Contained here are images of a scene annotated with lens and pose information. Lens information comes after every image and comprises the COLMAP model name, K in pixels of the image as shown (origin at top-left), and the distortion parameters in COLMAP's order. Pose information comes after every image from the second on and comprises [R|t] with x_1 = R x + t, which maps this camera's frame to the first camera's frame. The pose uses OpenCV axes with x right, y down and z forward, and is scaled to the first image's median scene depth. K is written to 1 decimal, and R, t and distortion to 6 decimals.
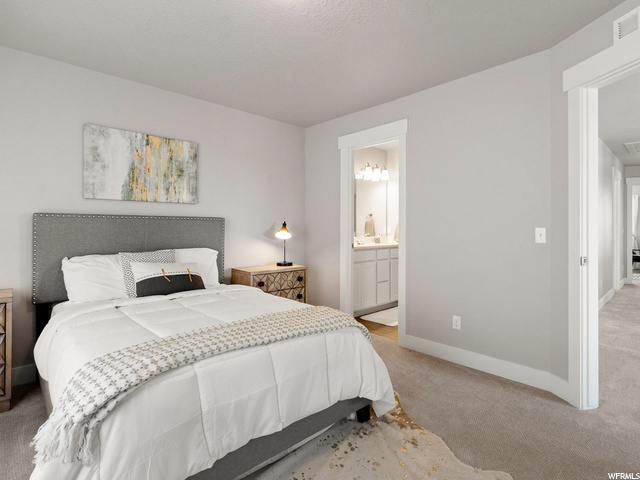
lens RADIAL K [[344.4, 0, 318.8], [0, 344.4, 230.4], [0, 0, 1]] dist [-0.001228, -0.000299]
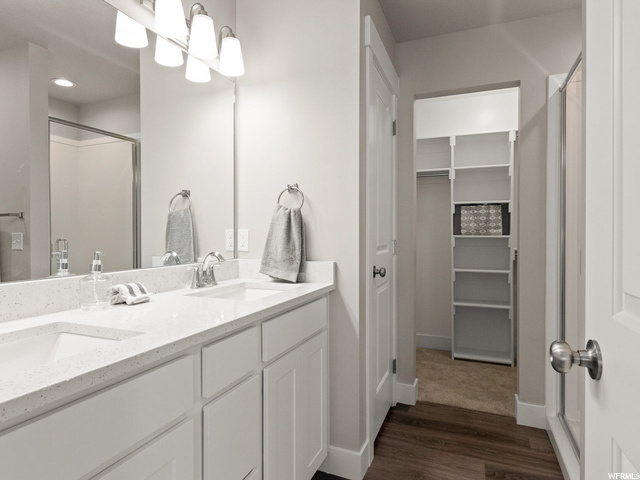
lens RADIAL K [[362.4, 0, 320.0], [0, 362.4, 240.0], [0, 0, 1]] dist [0.002461, 0.000432]
pose [[0.891407, -0.006289, 0.453160, 0.117446], [0.003547, 0.999970, 0.006900, -0.002657], [-0.453189, -0.004543, 0.891403, 0.684871]]
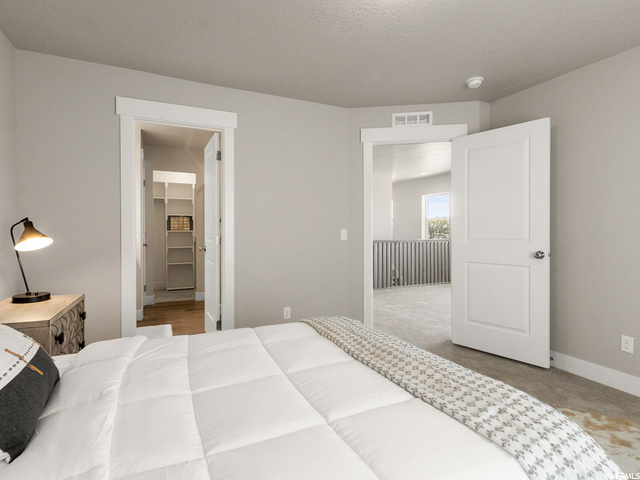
lens RADIAL K [[344.4, 0, 318.8], [0, 344.4, 230.4], [0, 0, 1]] dist [-0.001228, -0.000299]
pose [[0.264641, -0.000740, 0.964347, -0.371899], [0.007510, 0.999971, -0.001293, -0.001062], [-0.964318, 0.007584, 0.264639, 0.336719]]
